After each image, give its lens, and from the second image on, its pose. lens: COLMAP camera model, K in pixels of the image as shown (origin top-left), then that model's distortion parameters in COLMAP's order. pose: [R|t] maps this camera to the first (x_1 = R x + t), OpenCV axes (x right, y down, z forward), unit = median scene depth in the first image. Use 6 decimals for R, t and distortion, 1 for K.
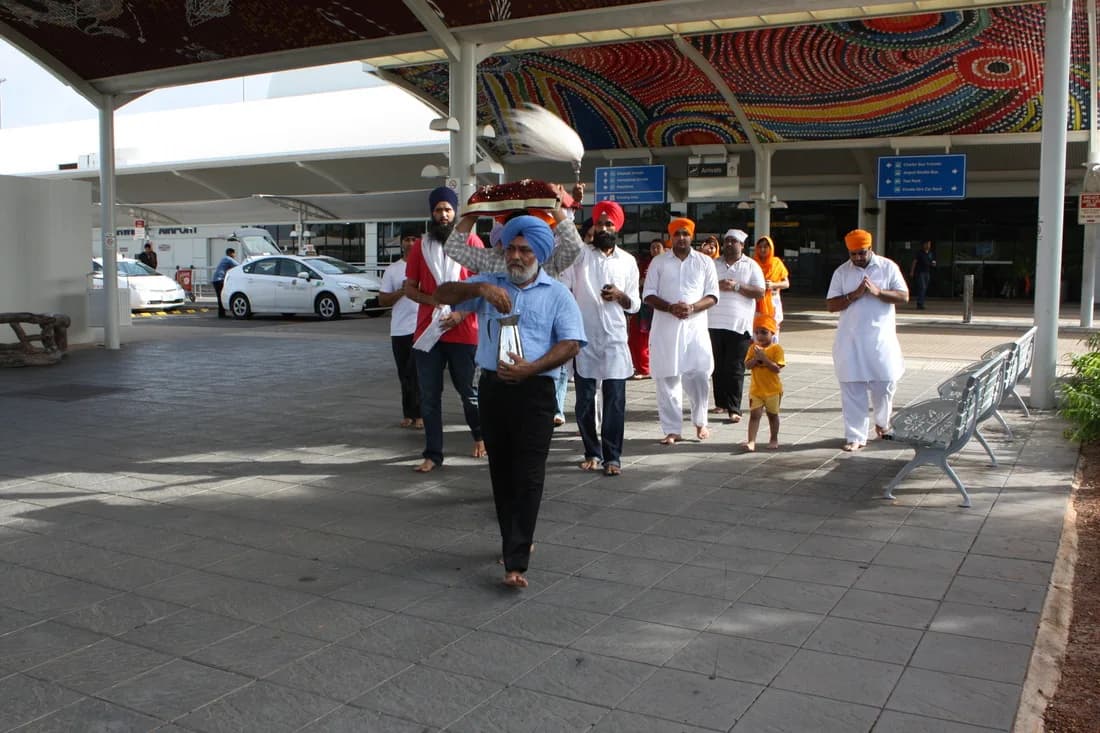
lens RADIAL K [[1071.0, 0, 550.0], [0, 1071.0, 366.5], [0, 0, 1]] dist [-0.139503, 0.175263]
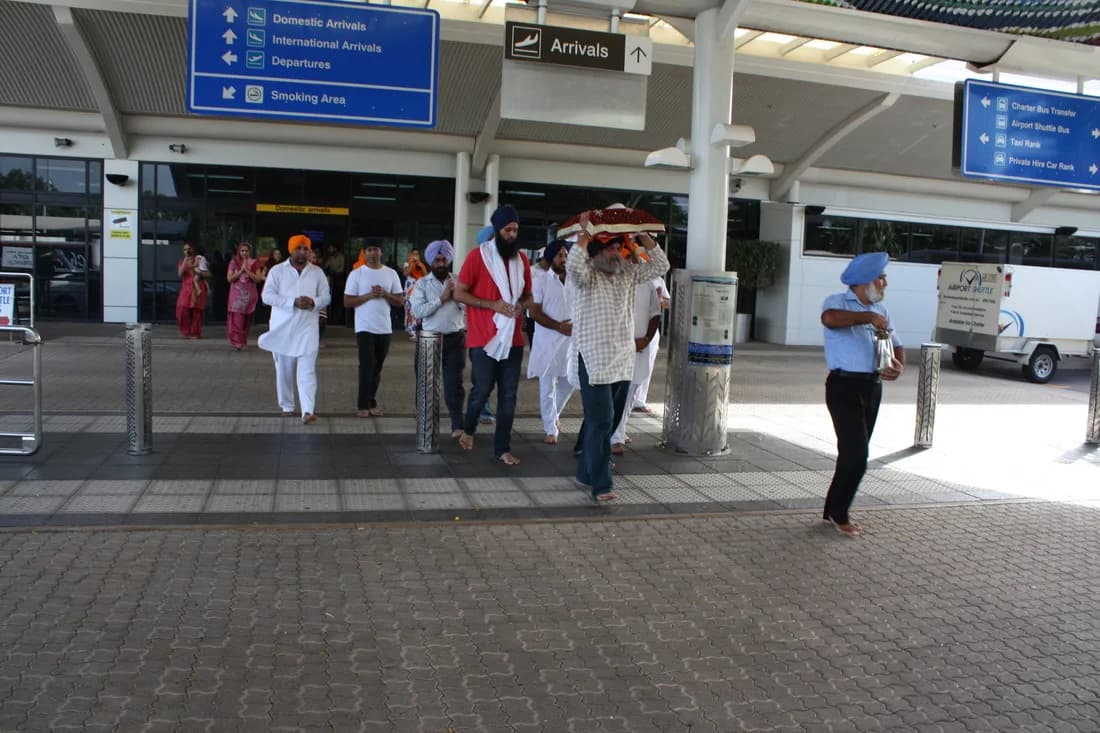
lens RADIAL K [[924.6, 0, 559.7], [0, 924.6, 379.2], [0, 0, 1]] dist [-0.171964, 0.160324]
pose [[0.704056, -0.058630, 0.707720, -0.082510], [0.029562, 0.998142, 0.053281, -0.103810], [-0.709529, -0.016591, 0.704481, 0.901167]]
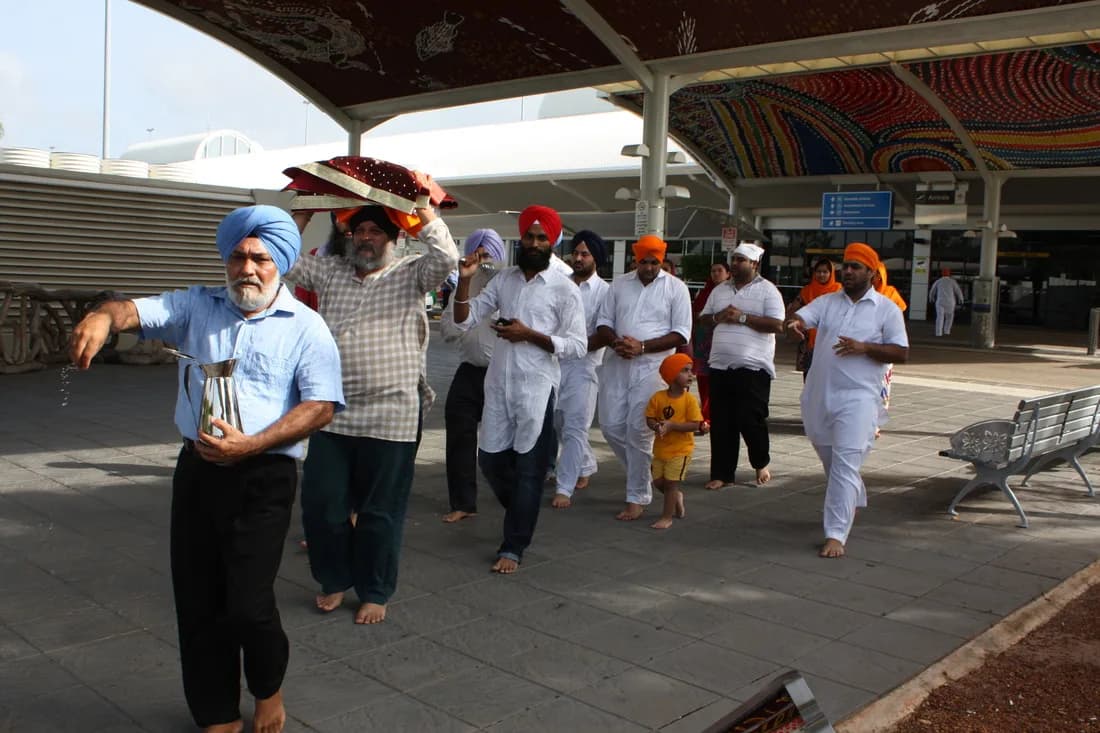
lens RADIAL K [[1071.0, 0, 550.0], [0, 1071.0, 366.5], [0, 0, 1]] dist [-0.139503, 0.175263]
pose [[0.966694, 0.053442, -0.250294, 0.063152], [-0.058005, 0.998257, -0.010883, 0.004386], [0.249276, 0.025038, 0.968109, -0.037014]]
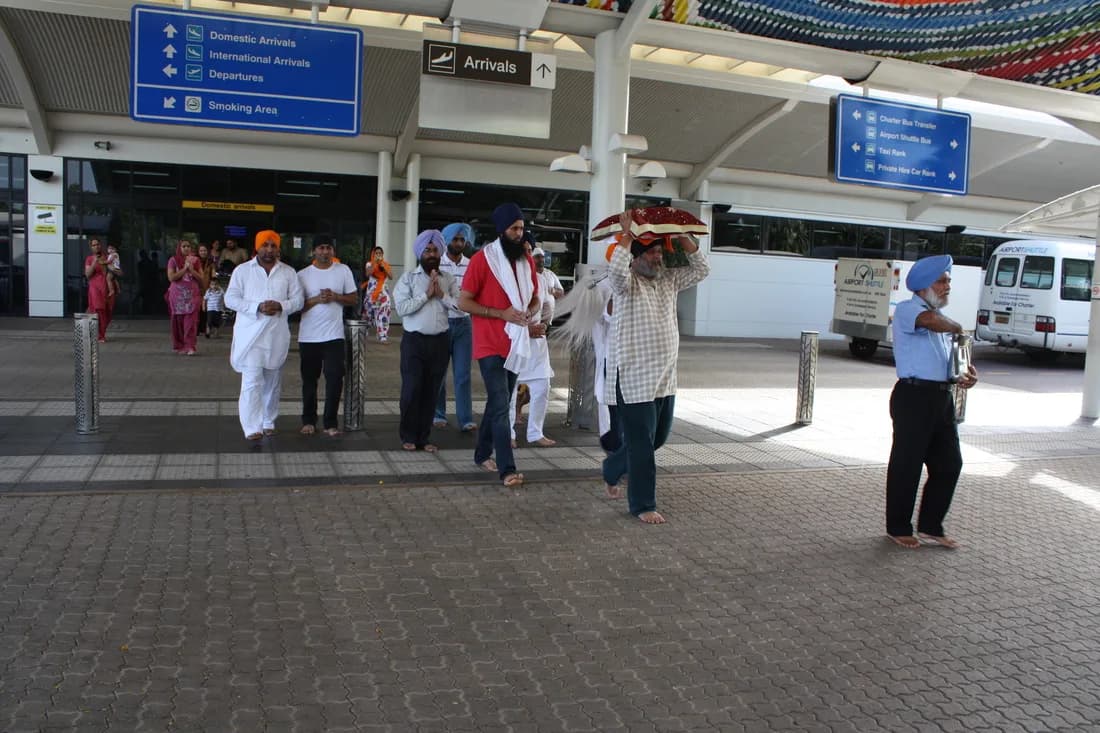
lens RADIAL K [[924.6, 0, 559.7], [0, 924.6, 379.2], [0, 0, 1]] dist [-0.171964, 0.160324]
pose [[0.643078, -0.066967, 0.762867, -0.107575], [0.031927, 0.997648, 0.060664, -0.100837], [-0.765135, -0.014656, 0.643704, 0.870323]]
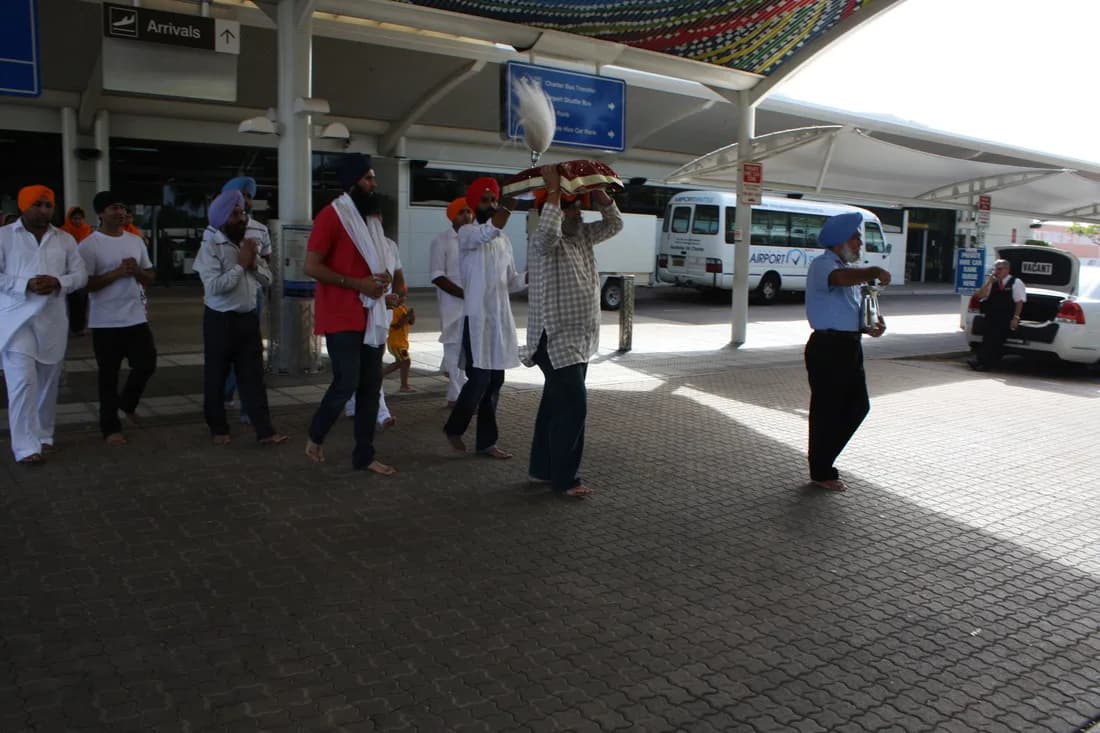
lens RADIAL K [[924.6, 0, 559.7], [0, 924.6, 379.2], [0, 0, 1]] dist [-0.171964, 0.160324]
pose [[0.382488, -0.135773, 0.913930, -0.137793], [0.059375, 0.990712, 0.122330, -0.096230], [-0.922051, 0.007475, 0.386997, 0.835285]]
